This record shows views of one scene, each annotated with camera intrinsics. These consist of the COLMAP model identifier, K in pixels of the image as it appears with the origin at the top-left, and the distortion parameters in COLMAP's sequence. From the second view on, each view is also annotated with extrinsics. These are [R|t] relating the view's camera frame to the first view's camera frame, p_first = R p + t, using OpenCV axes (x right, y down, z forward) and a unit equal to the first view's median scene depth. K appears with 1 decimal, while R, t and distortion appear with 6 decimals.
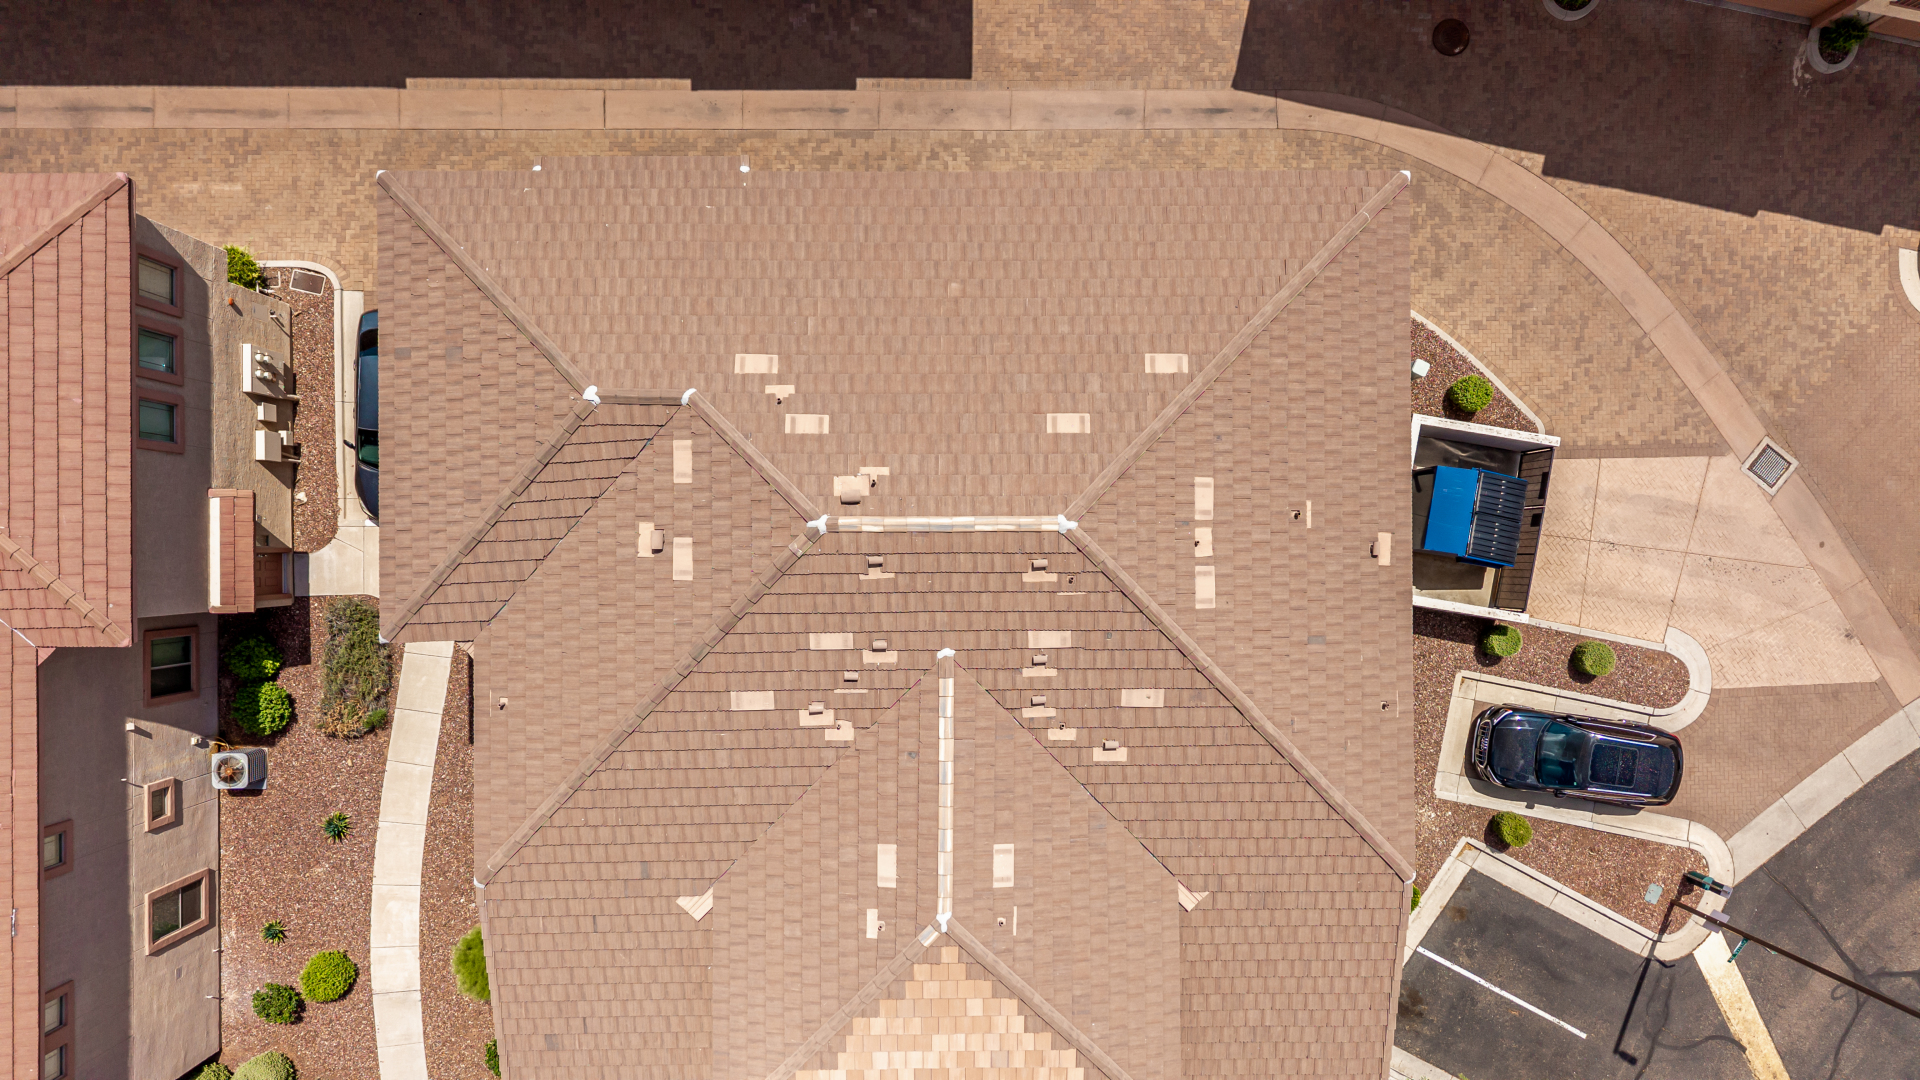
lens RADIAL K [[1277.7, 0, 1068.0], [0, 1277.7, 519.6], [0, 0, 1]] dist [0.038535, -0.041276]
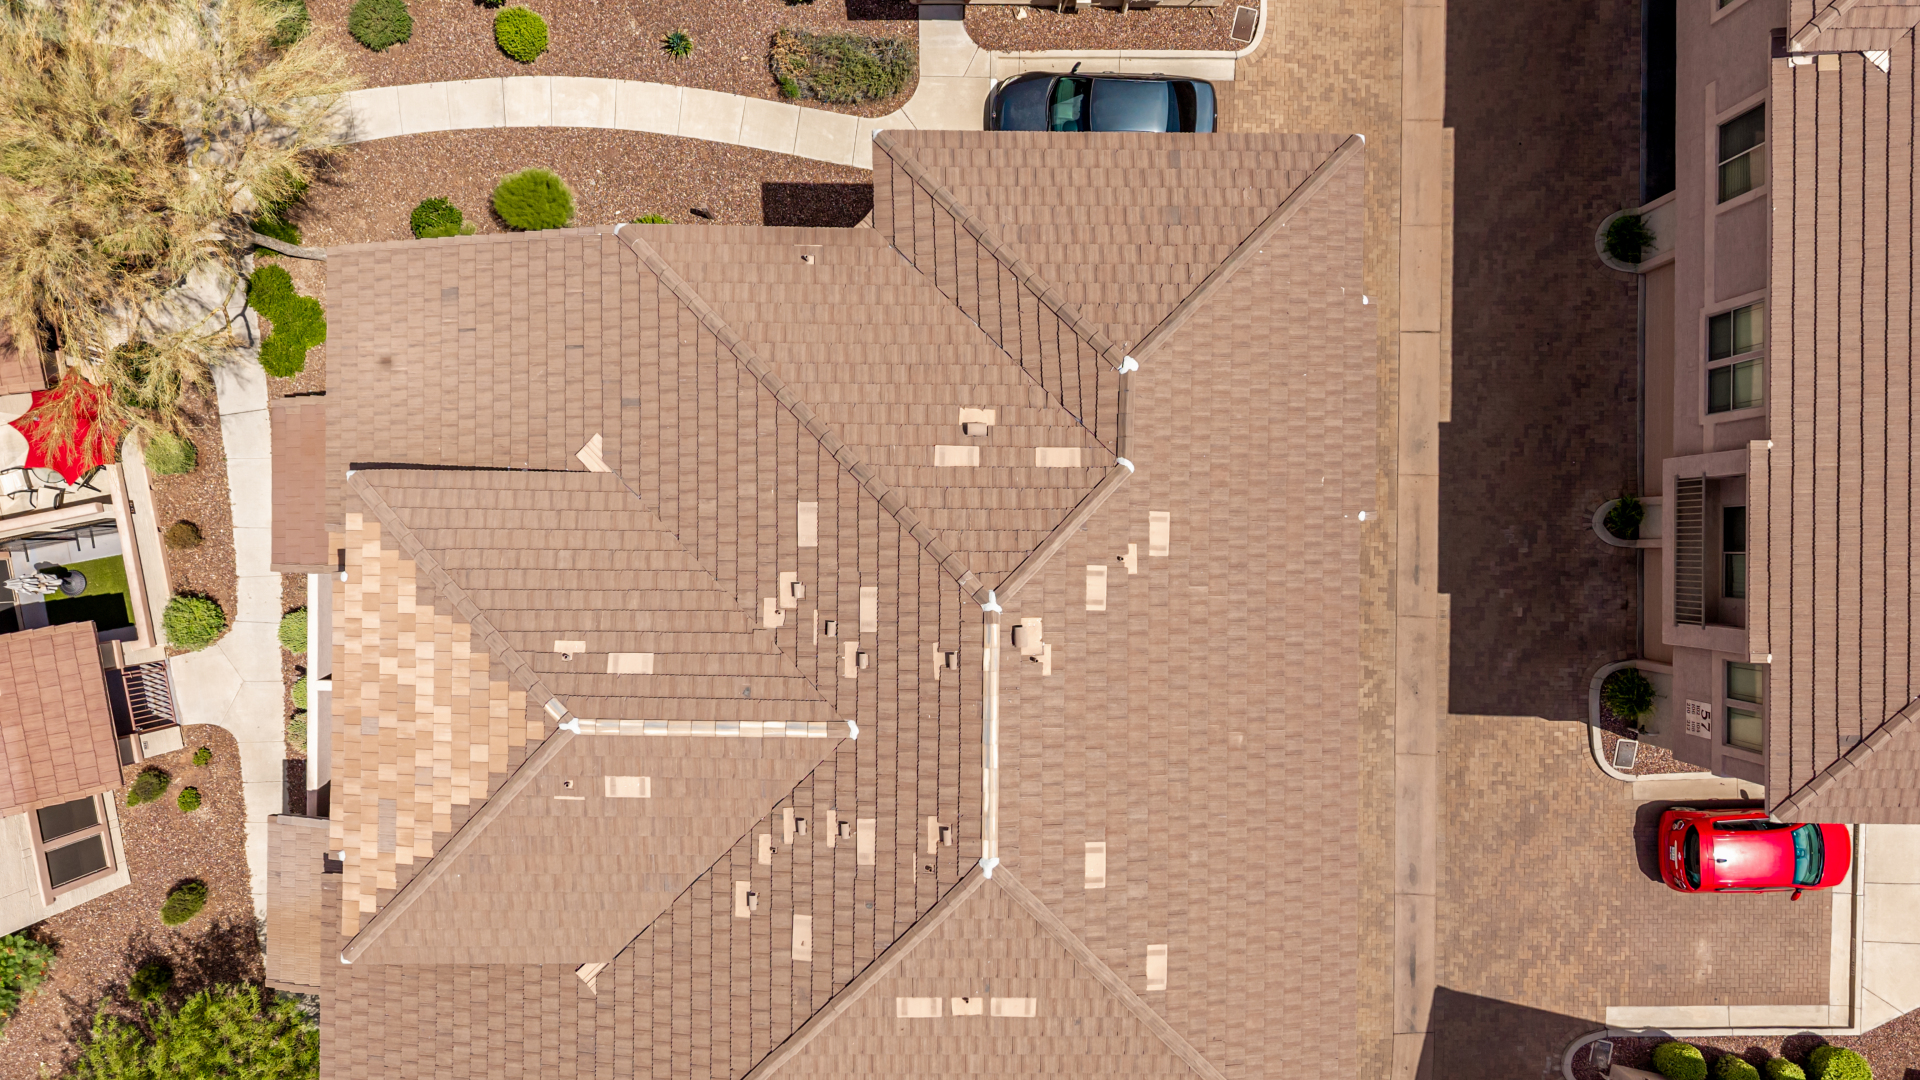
lens RADIAL K [[1277.7, 0, 951.9], [0, 1277.7, 375.3], [0, 0, 1]] dist [0.038535, -0.041276]
pose [[-0.013548, 0.999903, -0.003367, -0.352850], [-0.999876, -0.013574, -0.007964, 0.042200], [-0.008009, 0.003259, 0.999963, 0.046940]]
